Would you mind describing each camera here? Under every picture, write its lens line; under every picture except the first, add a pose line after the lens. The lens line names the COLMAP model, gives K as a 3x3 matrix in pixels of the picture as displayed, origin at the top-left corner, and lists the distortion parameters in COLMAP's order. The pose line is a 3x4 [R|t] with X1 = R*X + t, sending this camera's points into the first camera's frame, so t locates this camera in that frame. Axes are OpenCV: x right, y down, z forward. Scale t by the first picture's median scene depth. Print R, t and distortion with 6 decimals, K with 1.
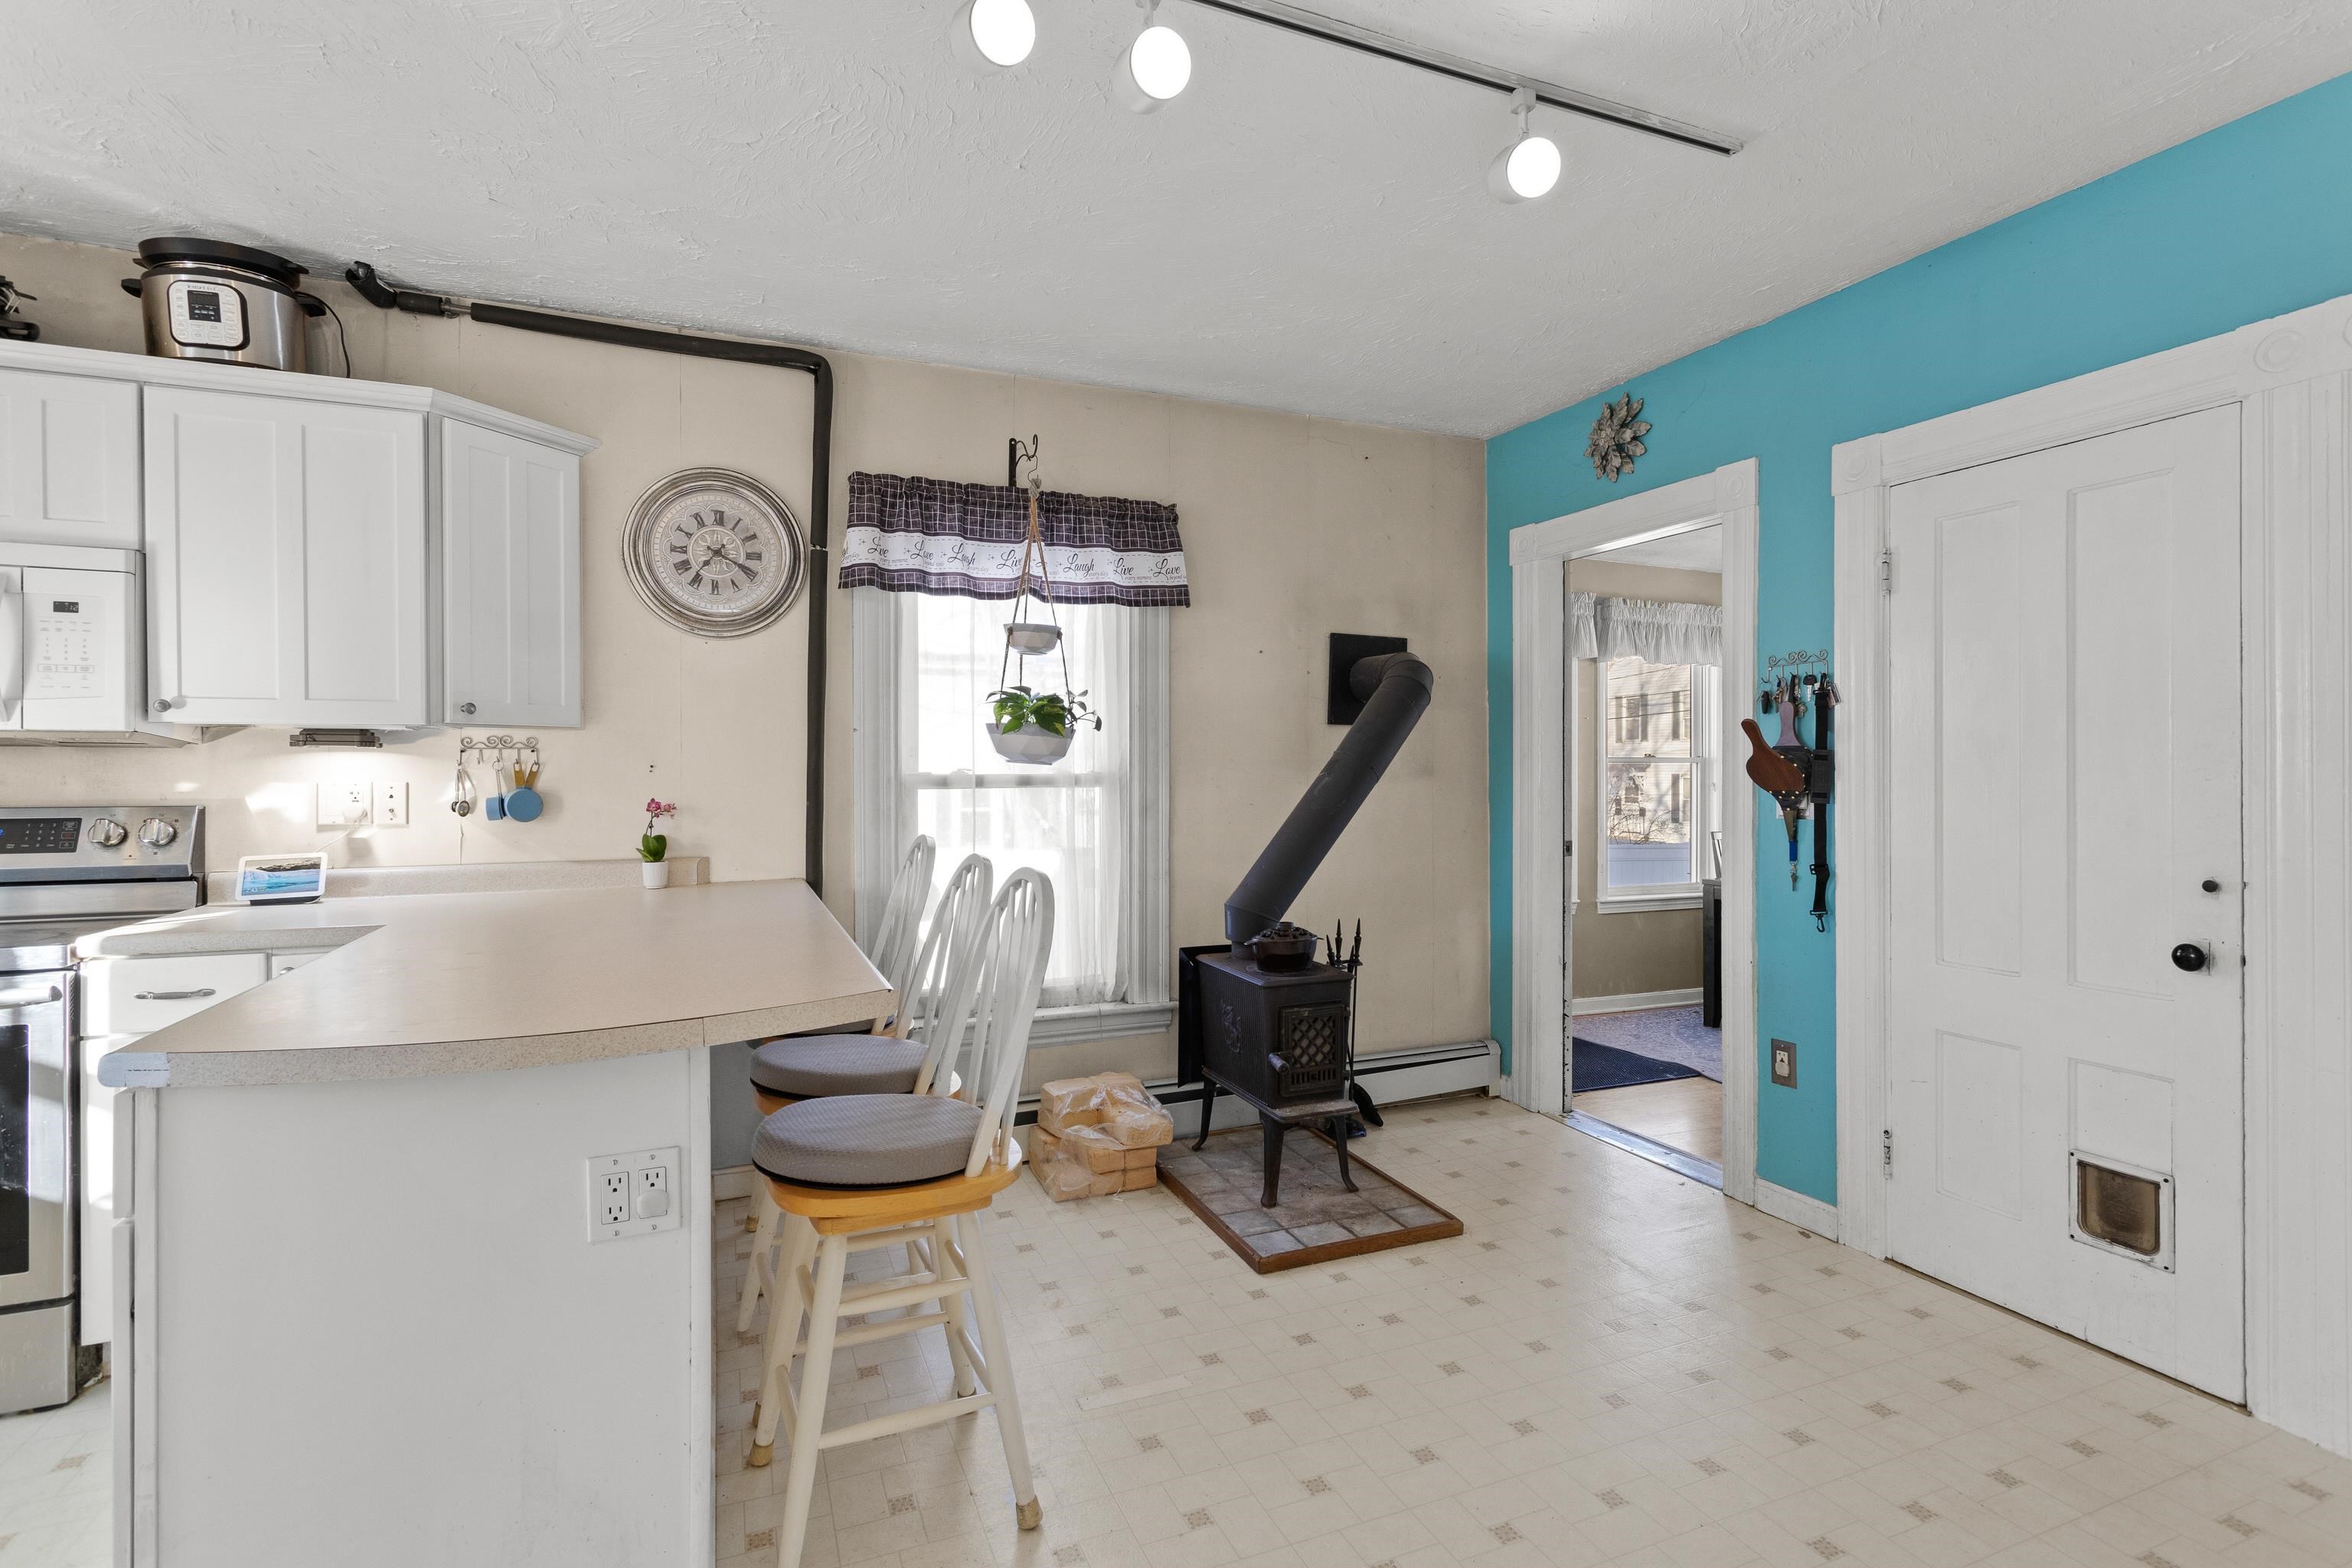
lens RADIAL K [[1104.8, 0, 1176.0], [0, 1104.8, 784.0], [0, 0, 1]] dist [-0.000096, 0.000203]
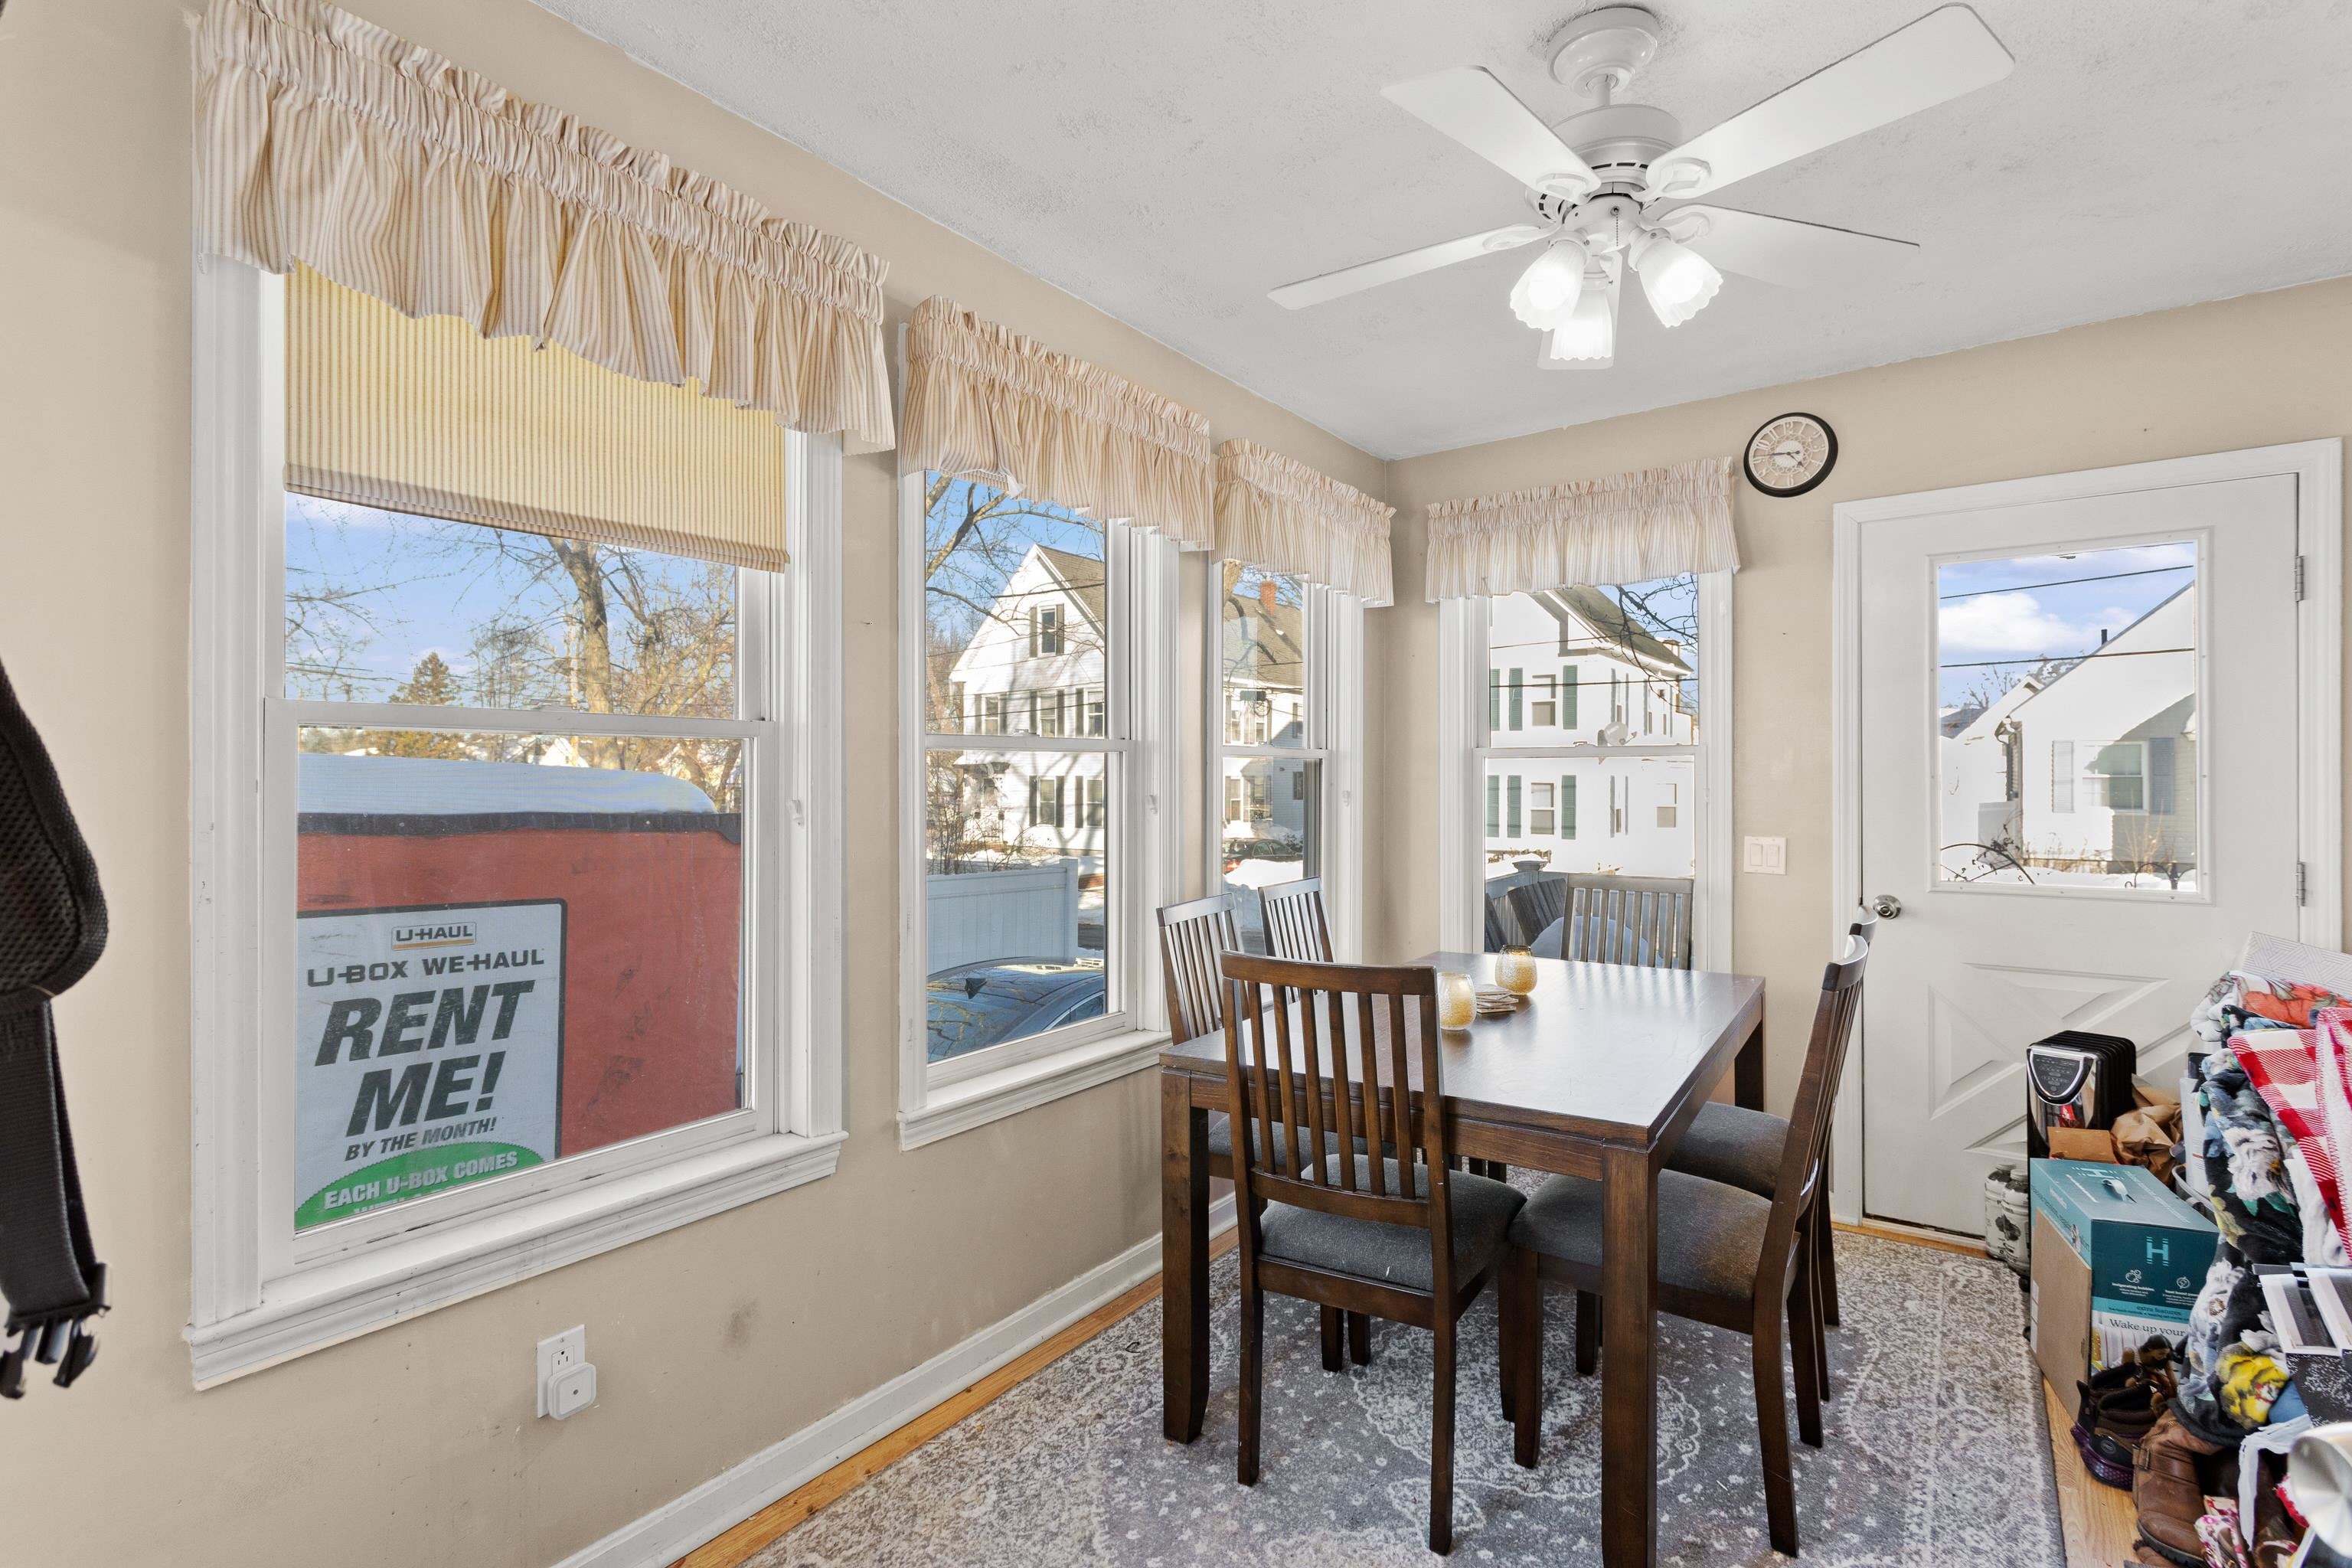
lens RADIAL K [[1104.8, 0, 1176.0], [0, 1104.8, 784.0], [0, 0, 1]] dist [-0.000096, 0.000203]
pose [[0.849139, 0.001833, 0.528165, 0.487355], [-0.001009, 0.999998, -0.001848, -0.010436], [-0.528168, 0.001036, 0.849139, 1.170236]]
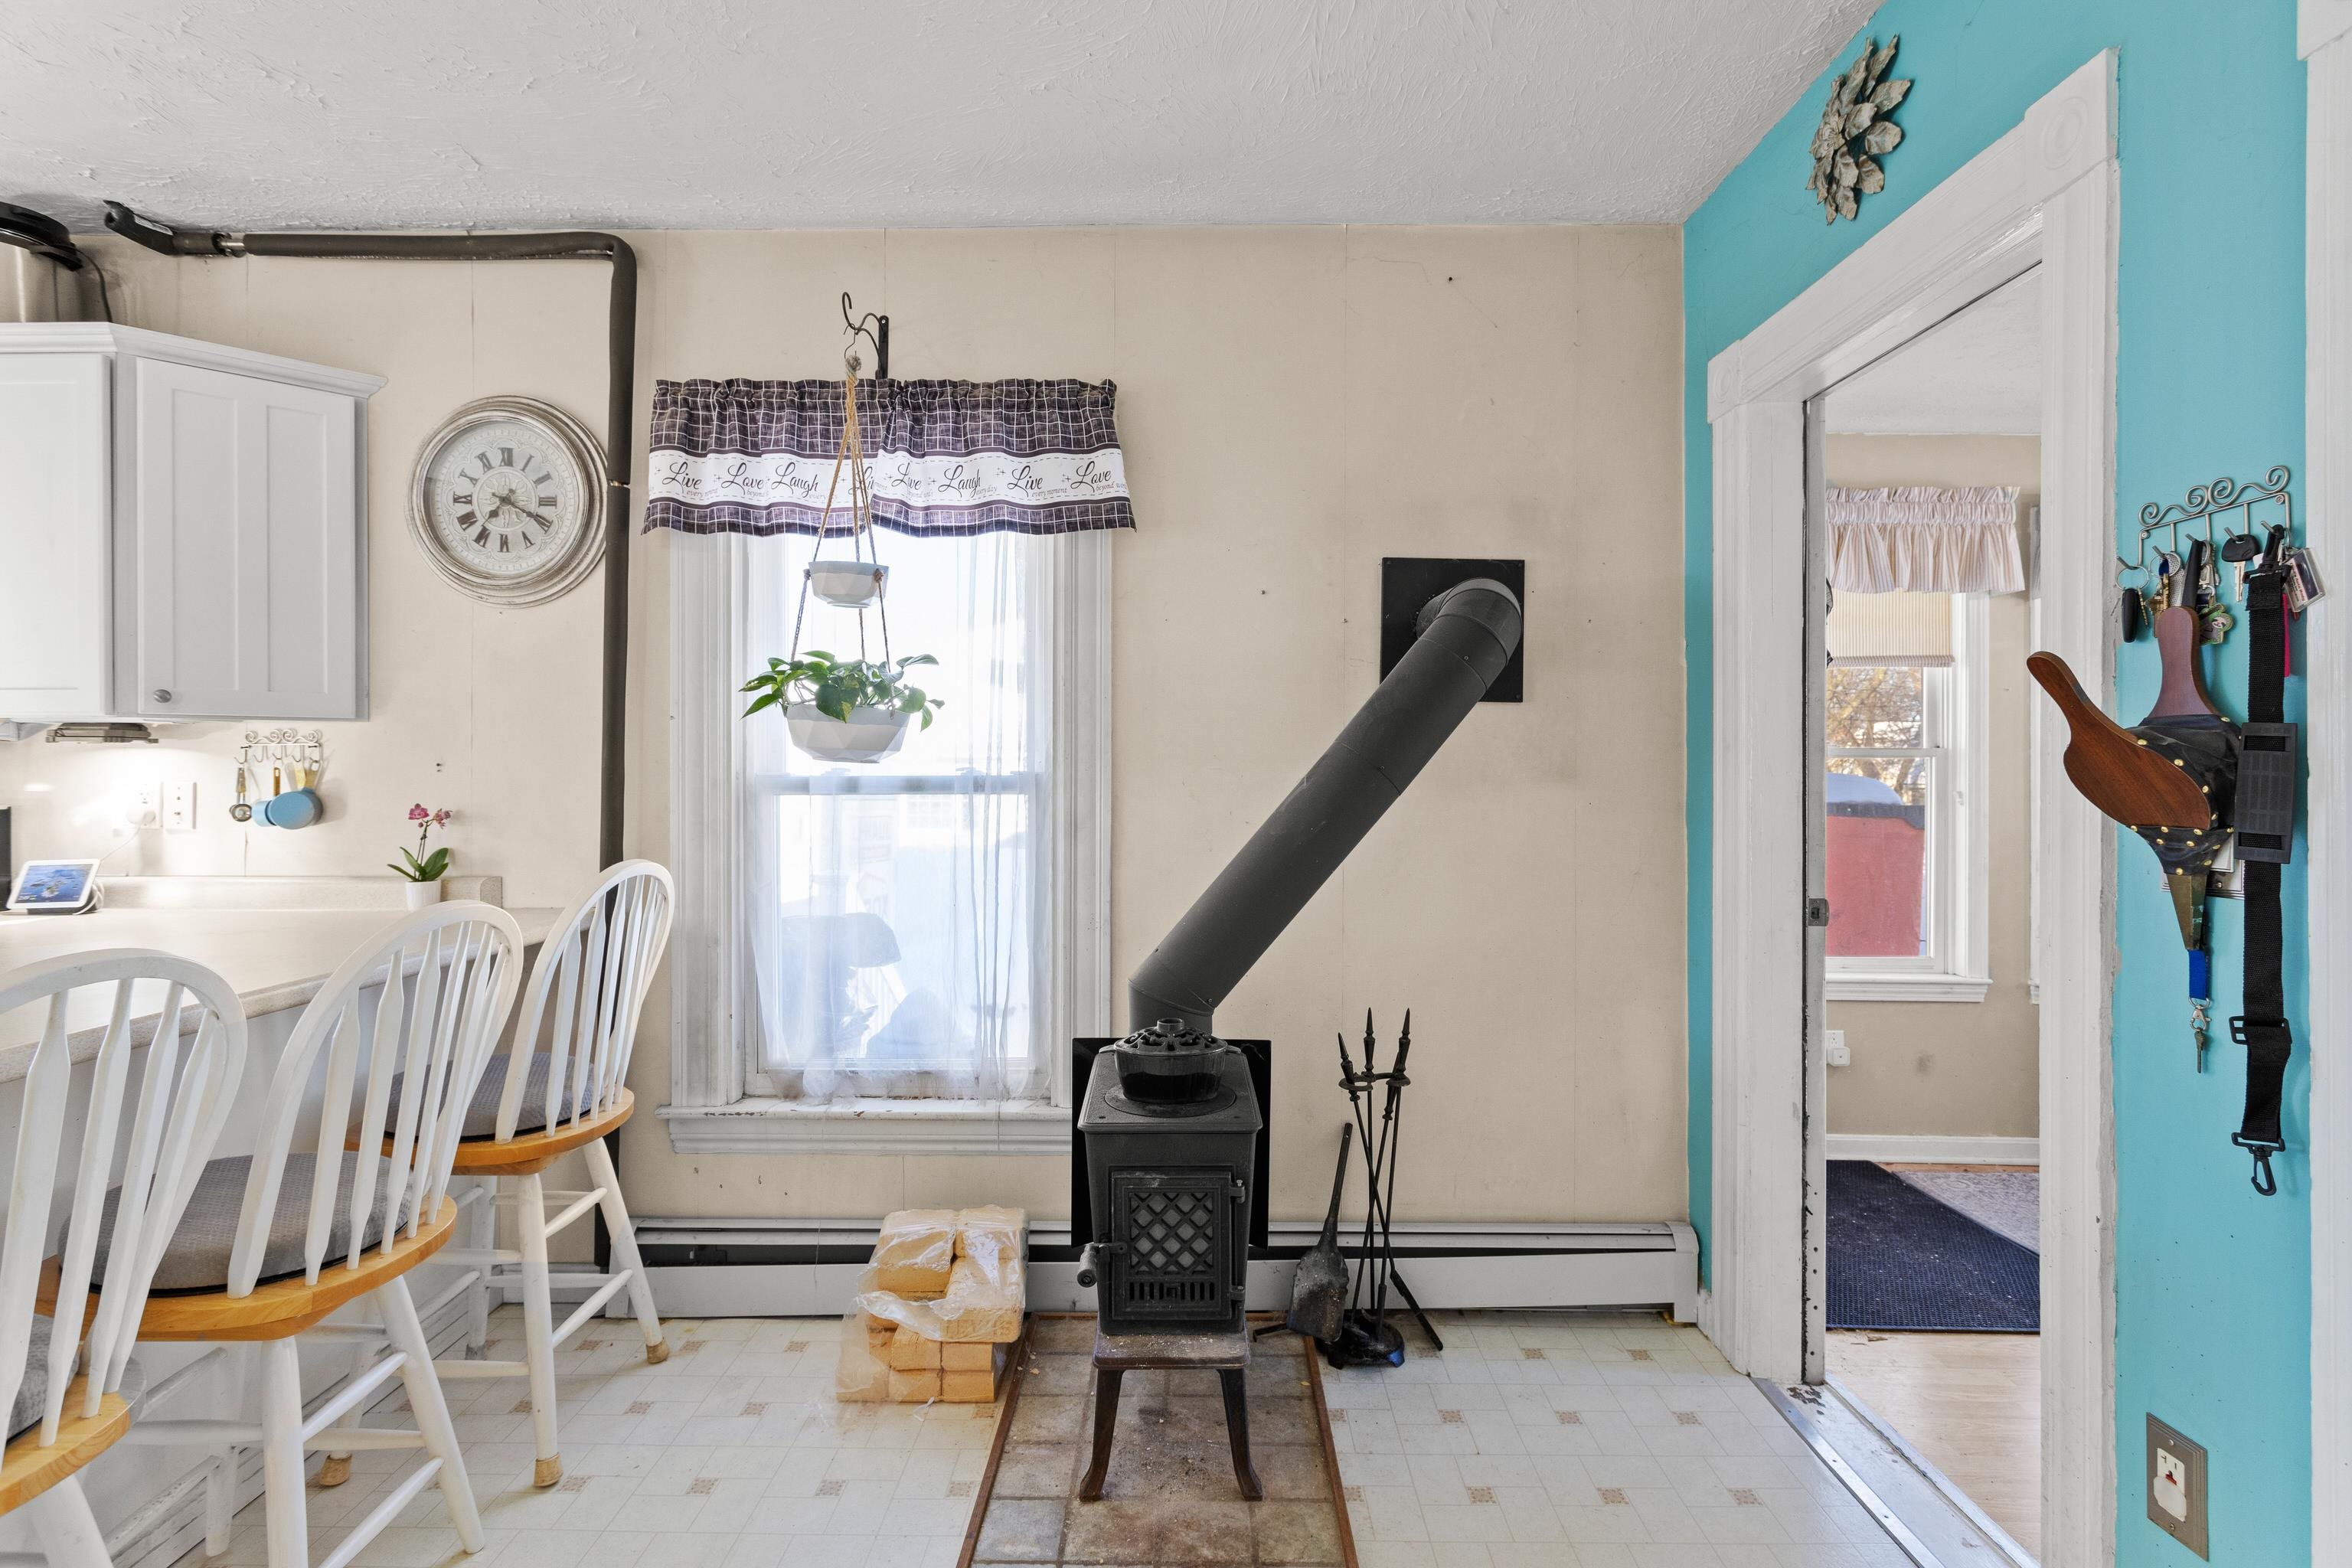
lens RADIAL K [[1108.8, 0, 1174.9], [0, 1108.8, 775.8], [0, 0, 1]] dist [0.001554, -0.000056]
pose [[0.917593, 0.004410, -0.397497, 0.347211], [-0.006880, 0.999965, -0.004789, -0.007290], [0.397462, 0.007129, 0.917591, 0.438911]]
